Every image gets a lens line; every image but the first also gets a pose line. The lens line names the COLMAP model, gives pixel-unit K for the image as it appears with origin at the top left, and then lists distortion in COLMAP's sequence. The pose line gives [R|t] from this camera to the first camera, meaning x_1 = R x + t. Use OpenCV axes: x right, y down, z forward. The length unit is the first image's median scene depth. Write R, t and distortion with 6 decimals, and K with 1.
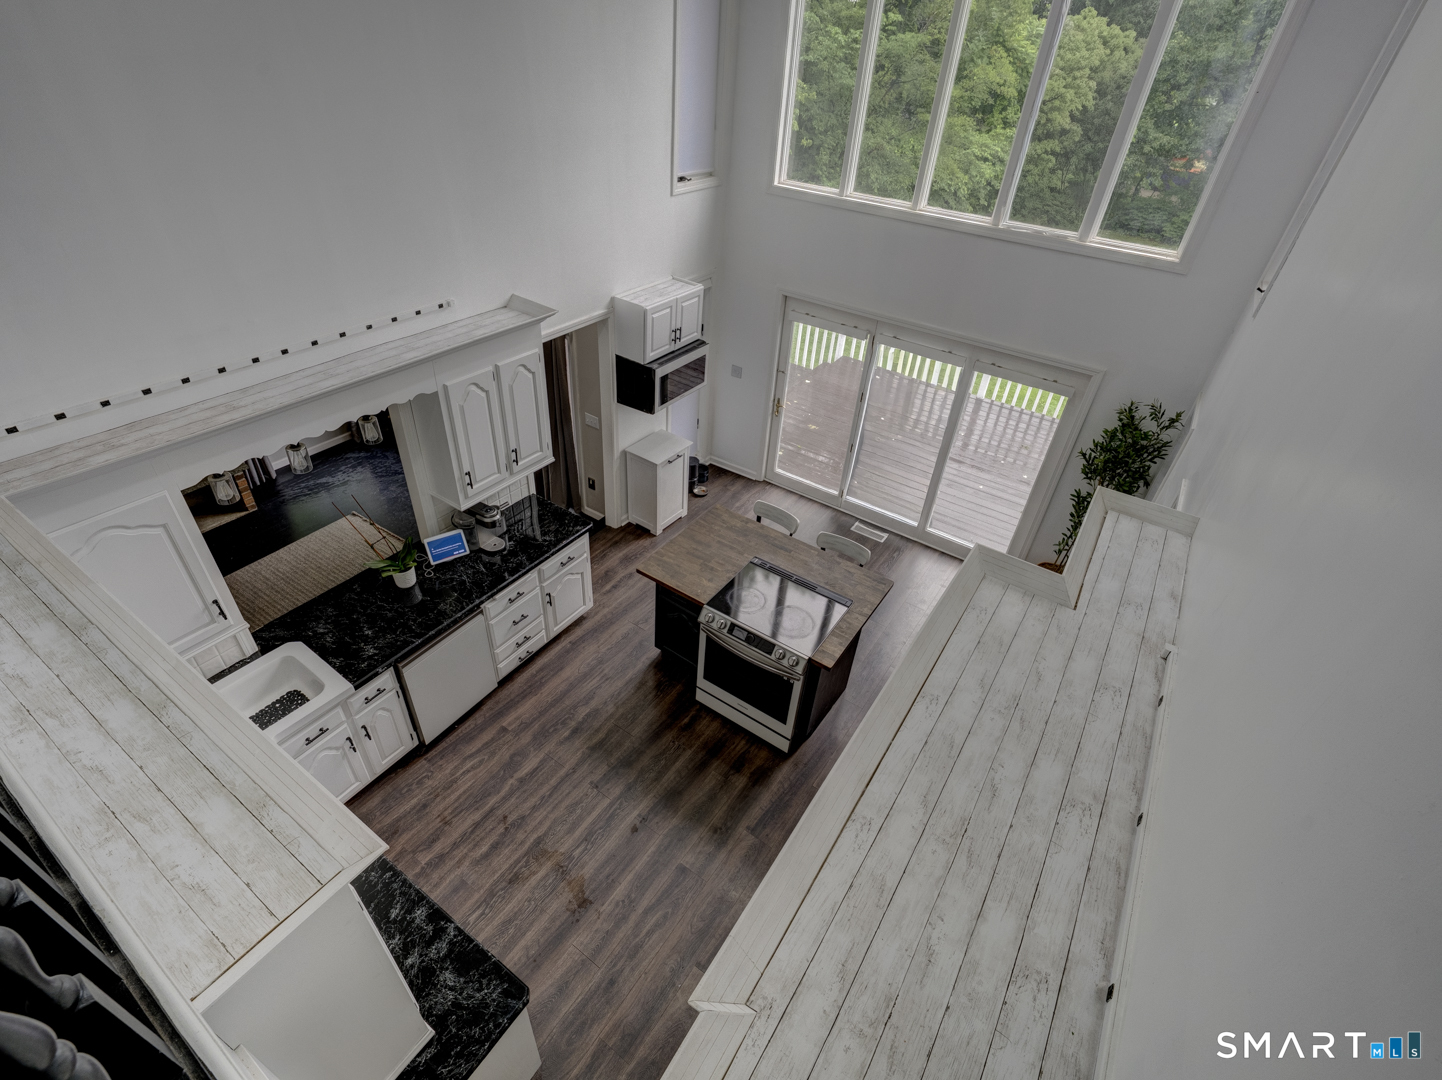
lens RADIAL K [[677.7, 0, 725.1], [0, 677.7, 536.5], [0, 0, 1]] dist [0.000859, 0.000052]
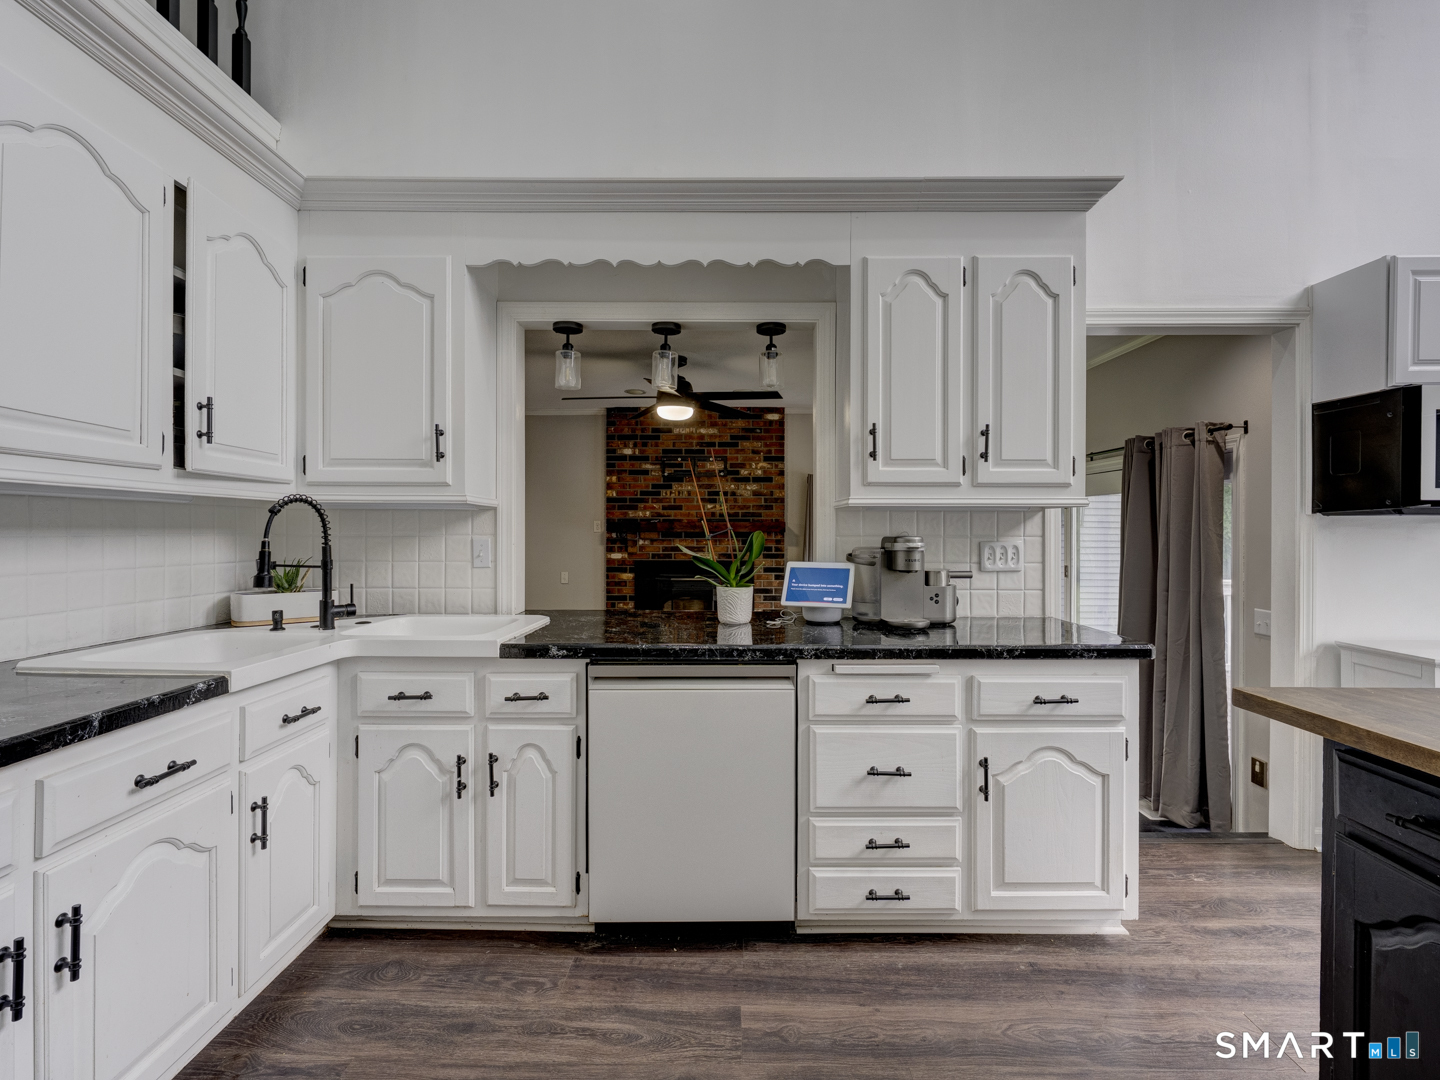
lens RADIAL K [[674.7, 0, 716.6], [0, 674.7, 531.1], [0, 0, 1]] dist [-0.001097, -0.000192]
pose [[0.546390, -0.067107, -0.834838, -0.001303], [-0.475086, 0.796067, -0.374927, 0.222506], [0.689747, 0.601476, 0.403081, 0.703587]]
